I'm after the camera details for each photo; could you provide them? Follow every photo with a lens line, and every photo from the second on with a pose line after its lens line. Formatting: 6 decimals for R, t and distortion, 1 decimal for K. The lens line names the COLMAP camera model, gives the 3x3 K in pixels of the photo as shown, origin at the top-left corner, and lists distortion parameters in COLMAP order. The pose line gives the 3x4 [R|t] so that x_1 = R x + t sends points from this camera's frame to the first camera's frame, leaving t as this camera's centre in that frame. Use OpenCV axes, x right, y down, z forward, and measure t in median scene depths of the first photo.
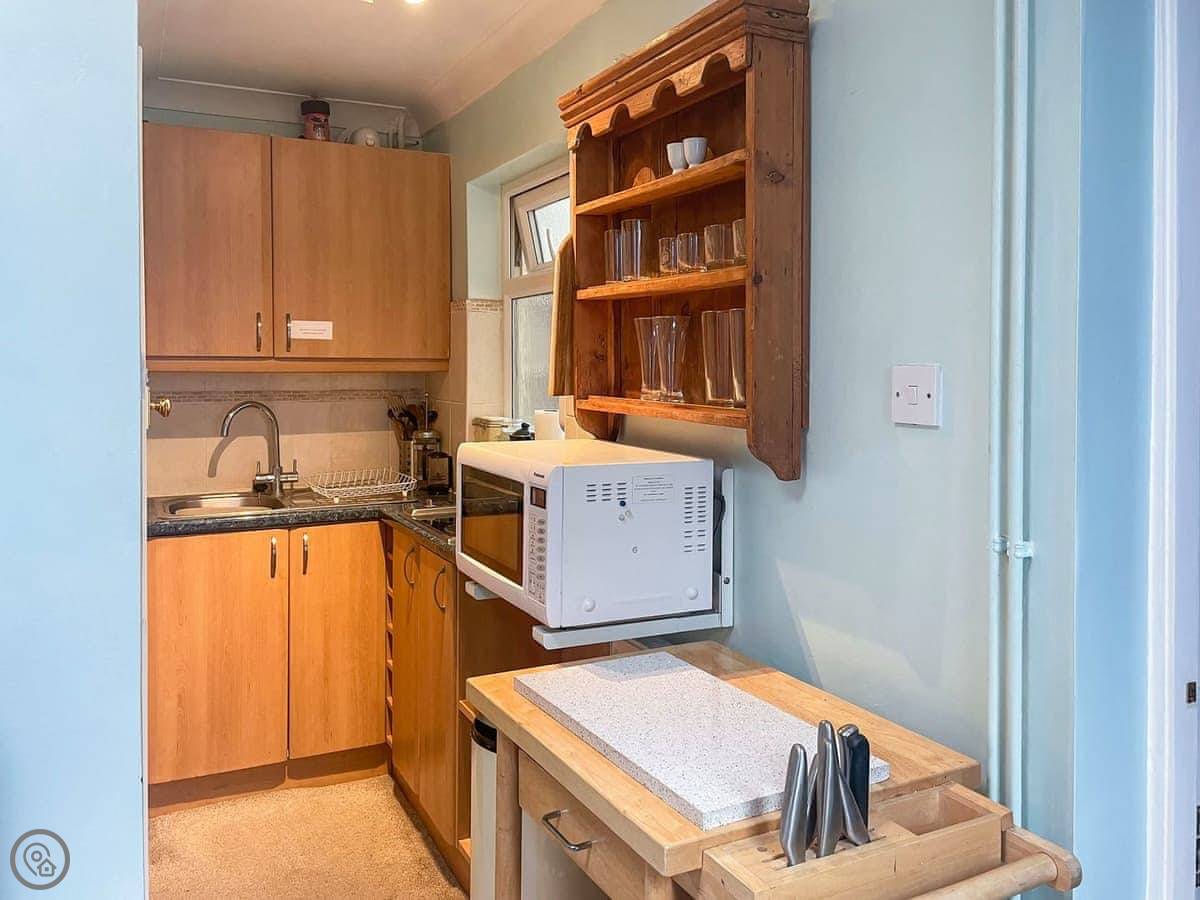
lens RADIAL K [[1032.7, 0, 558.4], [0, 1032.7, 444.2], [0, 0, 1]] dist [0.119048, -0.185588]
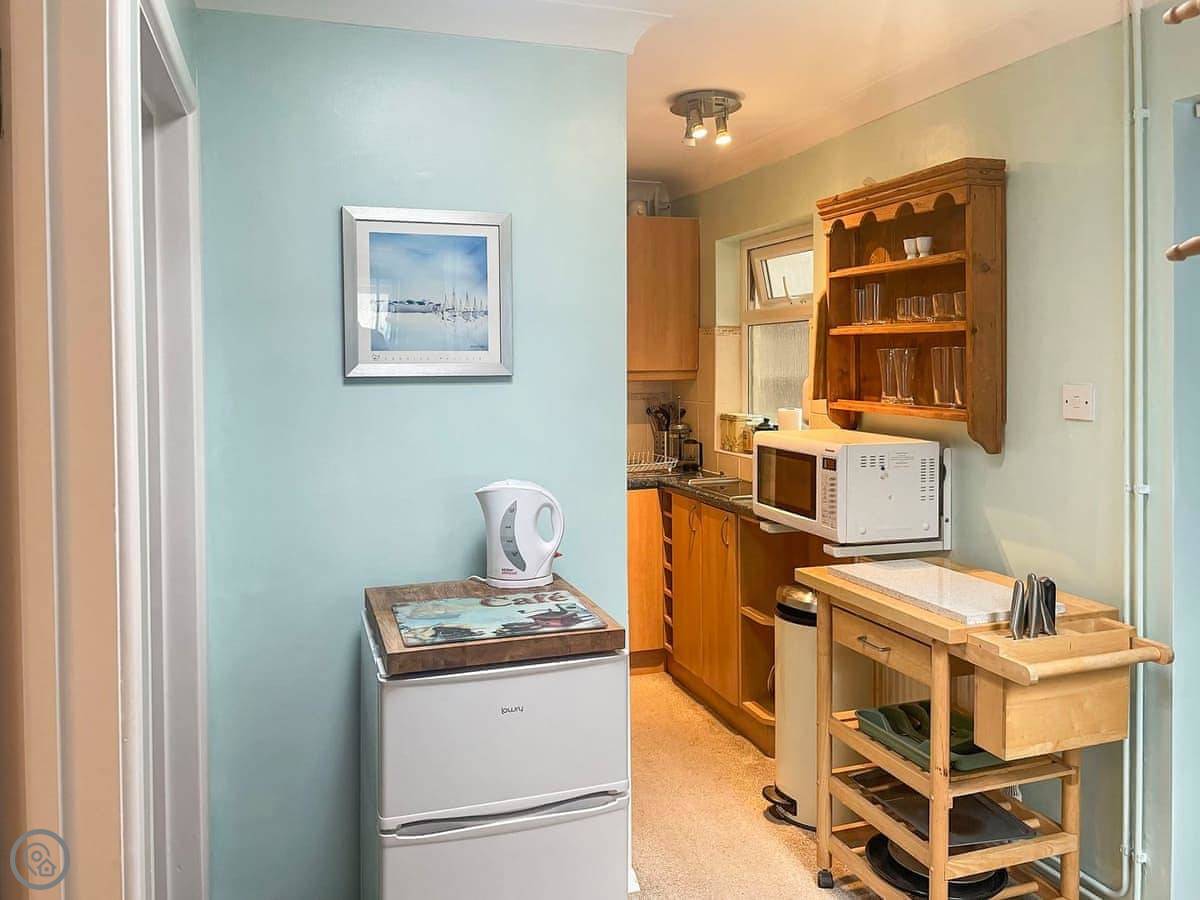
lens RADIAL K [[914.7, 0, 596.8], [0, 914.7, 423.0], [0, 0, 1]] dist [0.081233, -0.105724]
pose [[0.990372, -0.000061, -0.138434, -0.163785], [-0.001906, 0.999899, -0.014081, 0.006888], [0.138421, 0.014209, 0.990272, -0.438010]]
